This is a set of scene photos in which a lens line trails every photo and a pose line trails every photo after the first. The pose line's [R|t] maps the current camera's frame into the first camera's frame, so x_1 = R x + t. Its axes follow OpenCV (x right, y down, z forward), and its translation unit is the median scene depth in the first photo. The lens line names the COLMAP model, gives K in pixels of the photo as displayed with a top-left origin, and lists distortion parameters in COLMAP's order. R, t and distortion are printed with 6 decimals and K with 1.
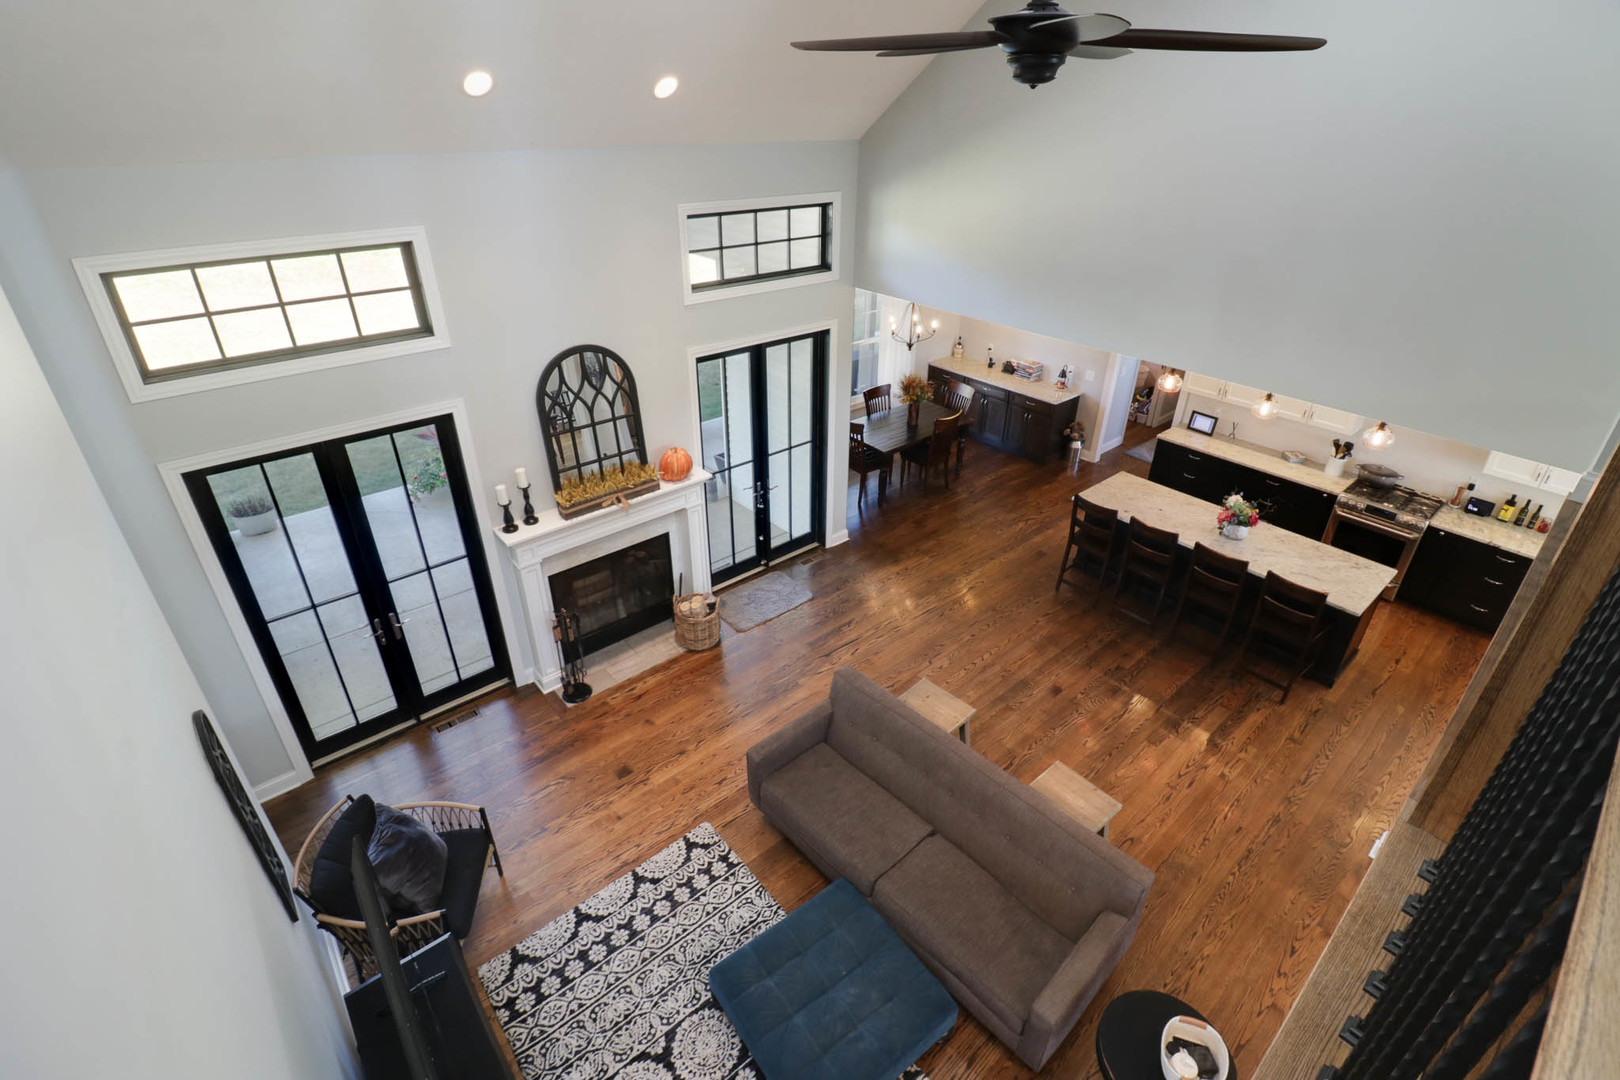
lens RADIAL K [[744.4, 0, 816.2], [0, 744.4, 516.2], [0, 0, 1]] dist [0.002370, -0.009736]
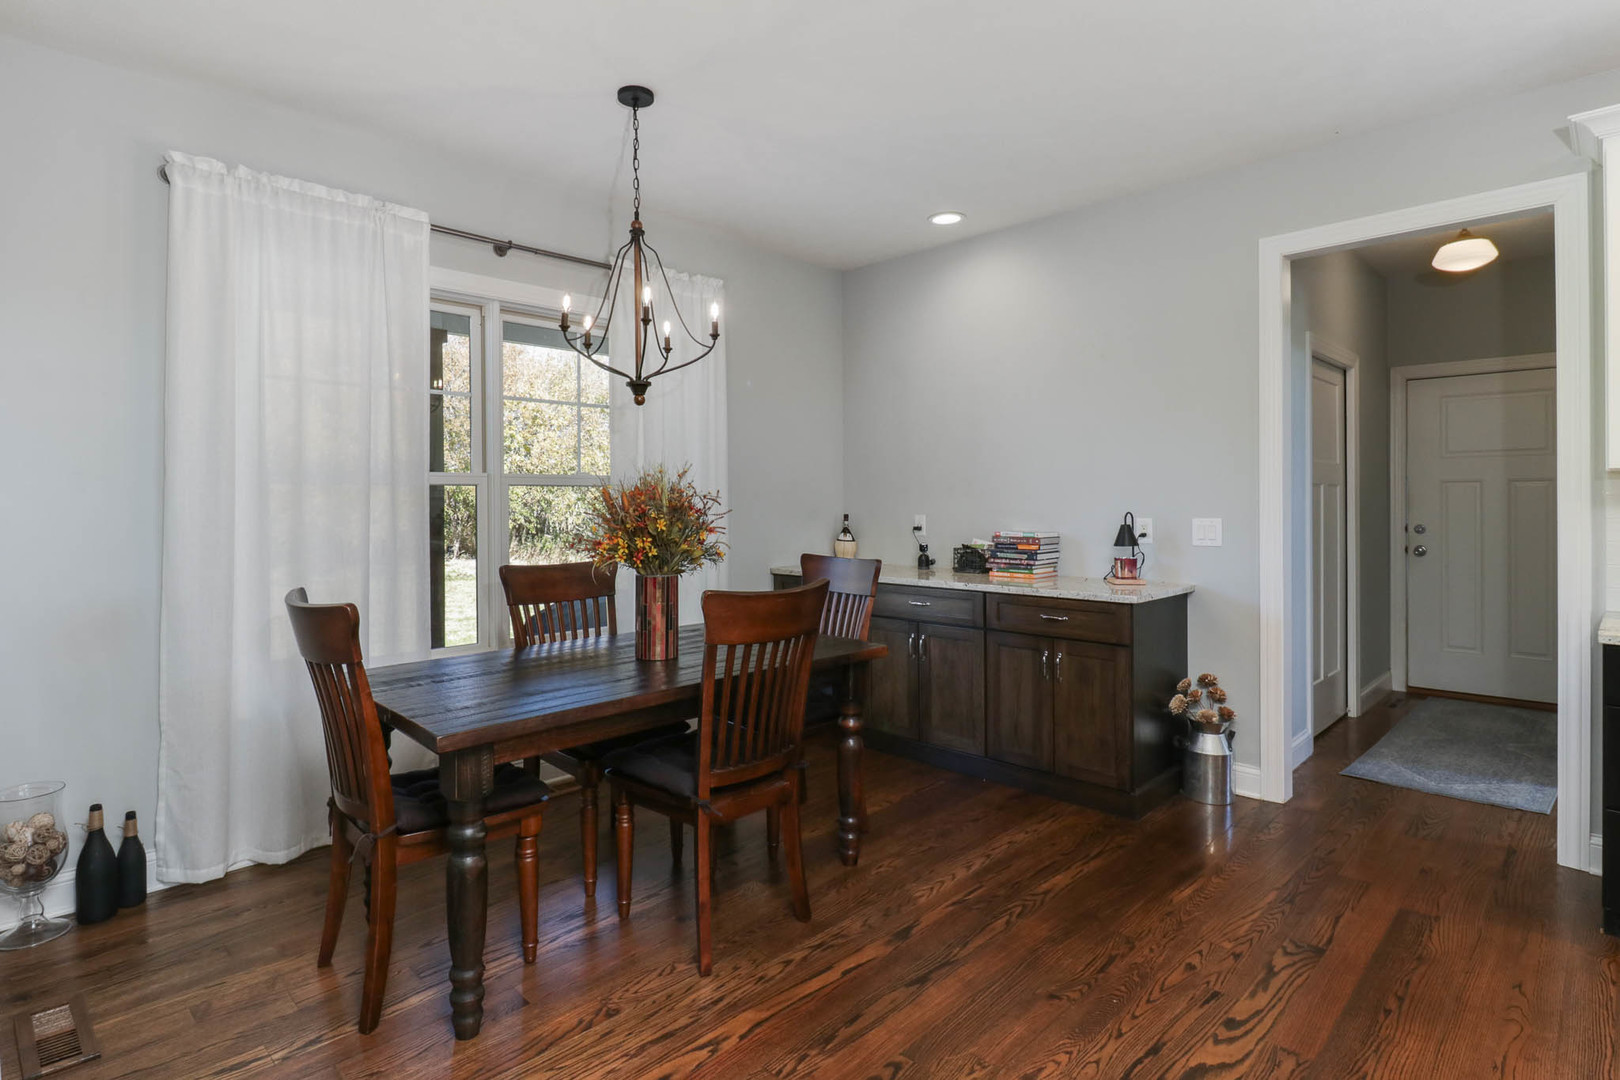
lens RADIAL K [[828.2, 0, 805.9], [0, 828.2, 507.5], [0, 0, 1]] dist [0.001708, -0.000081]
pose [[0.996484, -0.013107, 0.082756, 0.146244], [0.051270, 0.876576, -0.478524, -0.024124], [-0.066270, 0.481084, 0.874166, 0.652223]]
